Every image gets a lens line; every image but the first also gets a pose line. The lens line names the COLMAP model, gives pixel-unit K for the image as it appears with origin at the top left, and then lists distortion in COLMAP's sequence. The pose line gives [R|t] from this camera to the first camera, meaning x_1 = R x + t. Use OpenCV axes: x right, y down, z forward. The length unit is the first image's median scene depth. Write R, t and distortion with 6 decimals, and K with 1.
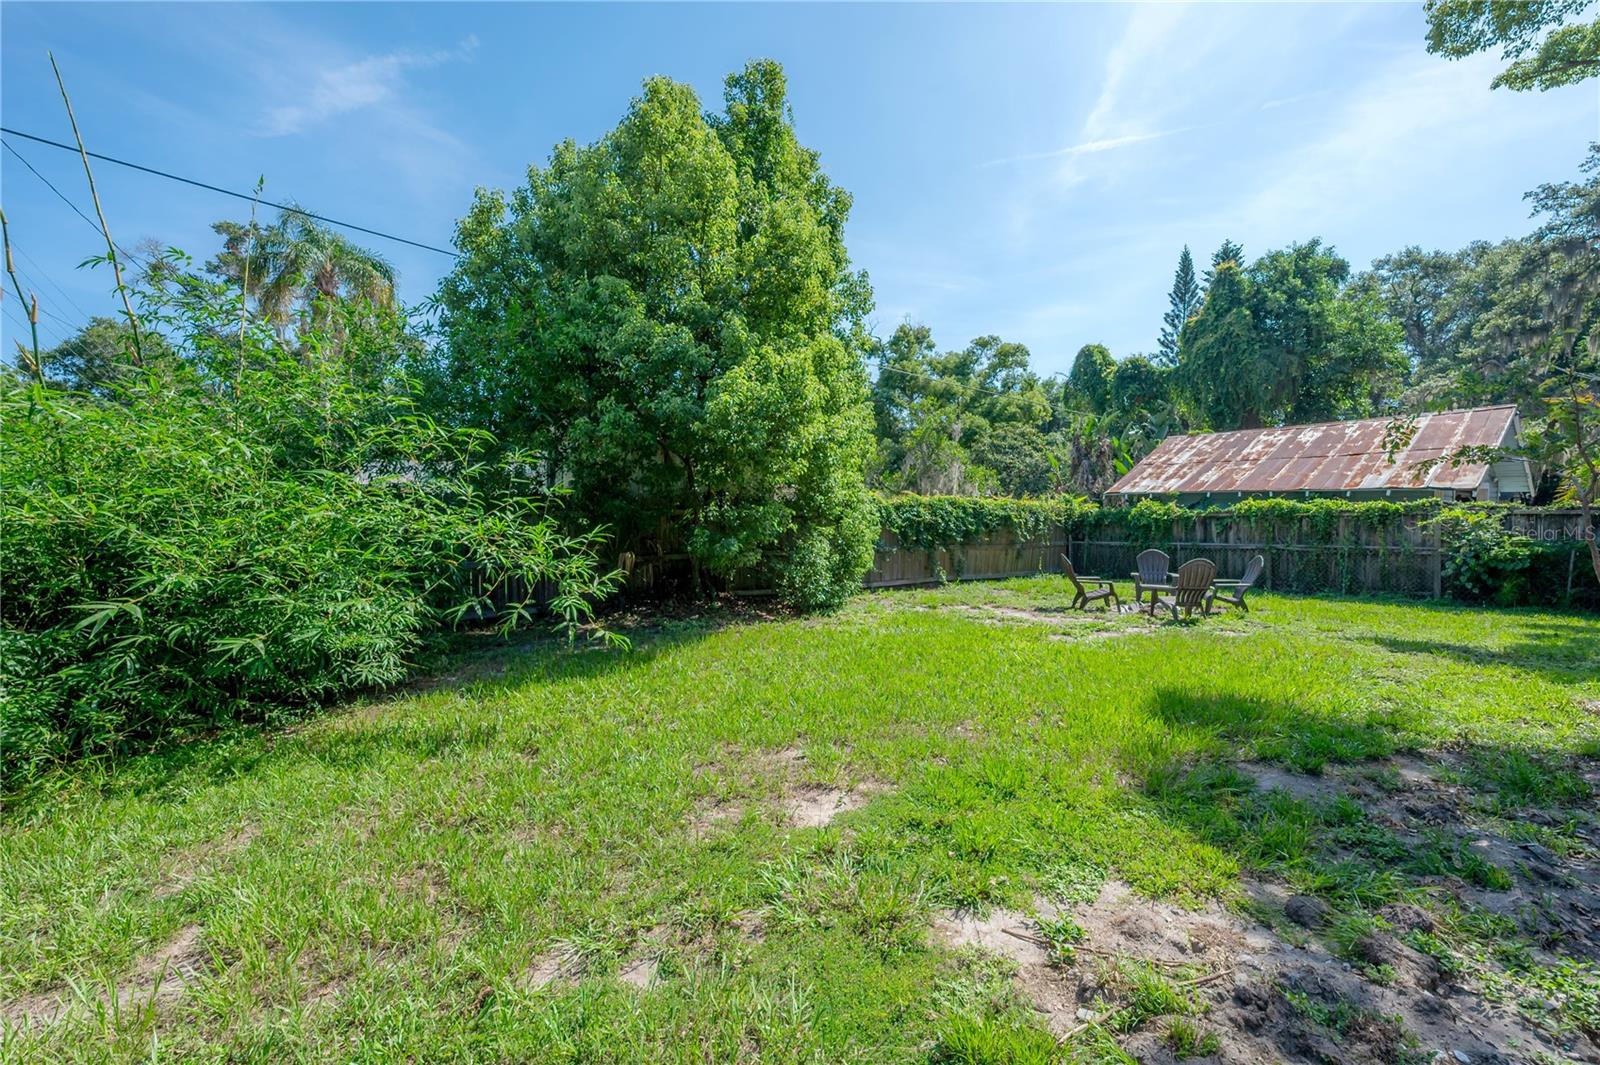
lens RADIAL K [[663.3, 0, 797.9], [0, 663.3, 525.7], [0, 0, 1]] dist [-0.004171, -0.000892]
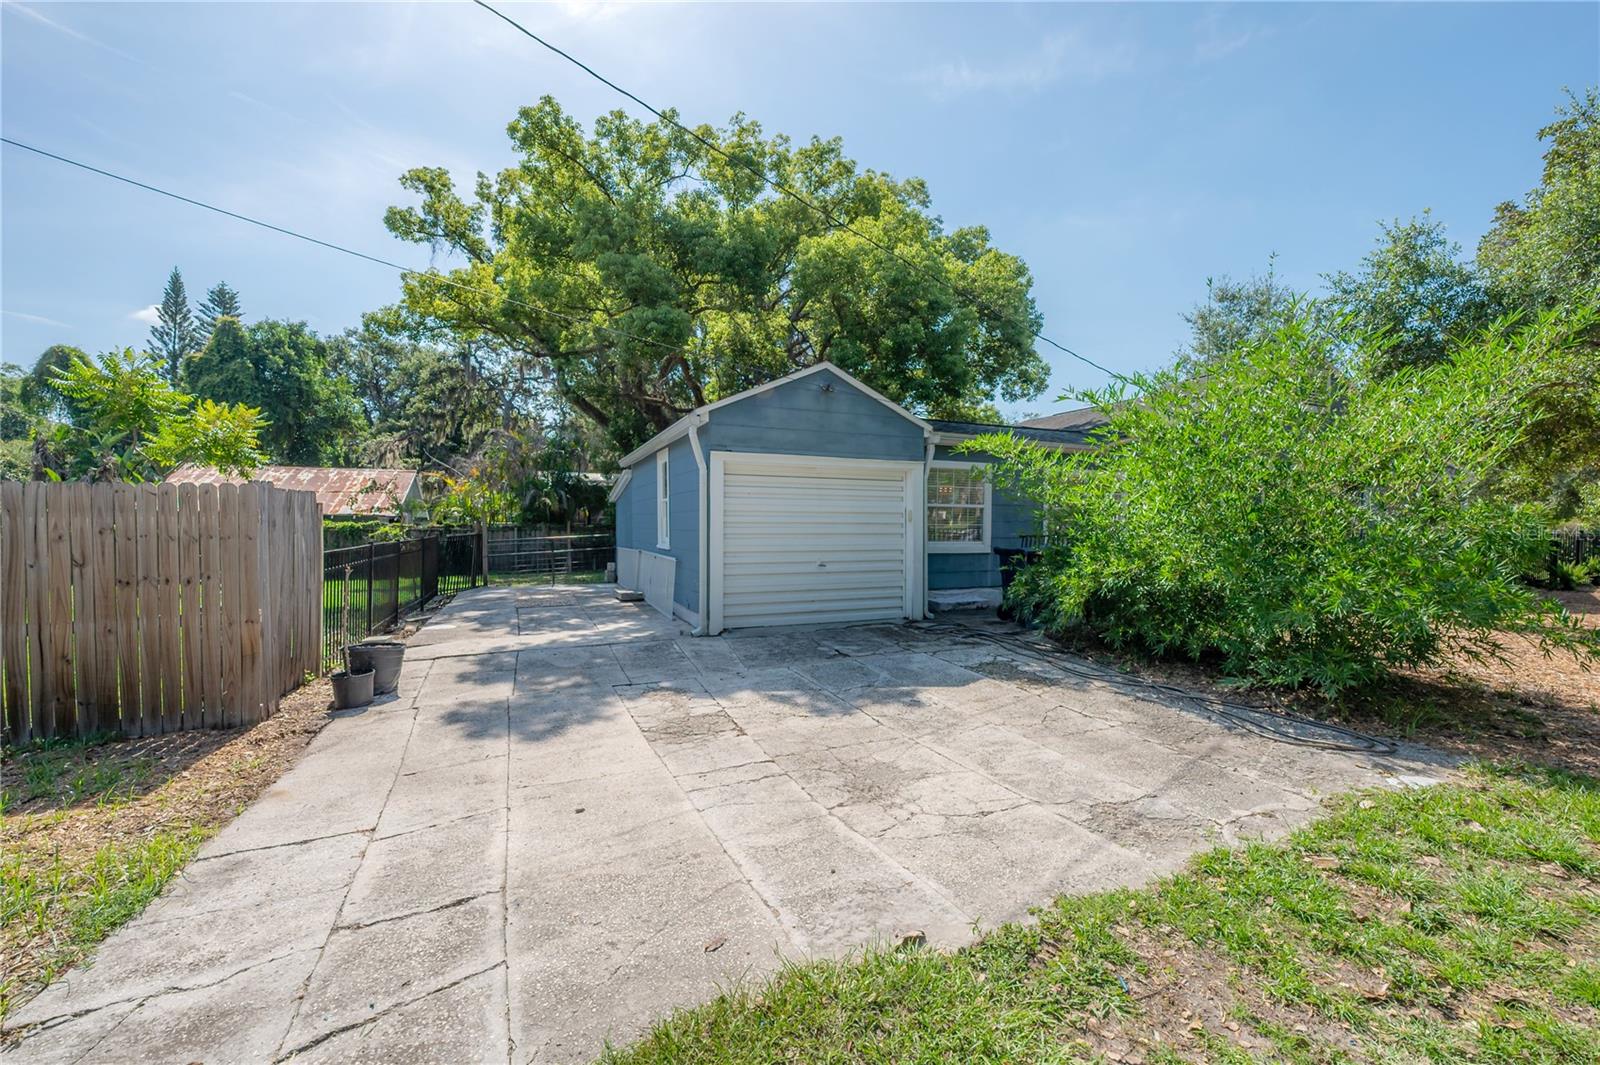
lens RADIAL K [[663.3, 0, 798.9], [0, 663.3, 537.6], [0, 0, 1]] dist [-0.004171, -0.000892]
pose [[0.256012, -0.011576, 0.966604, -0.246279], [0.017185, 0.999825, 0.007422, 0.005343], [-0.966521, 0.014711, 0.256166, -0.289323]]
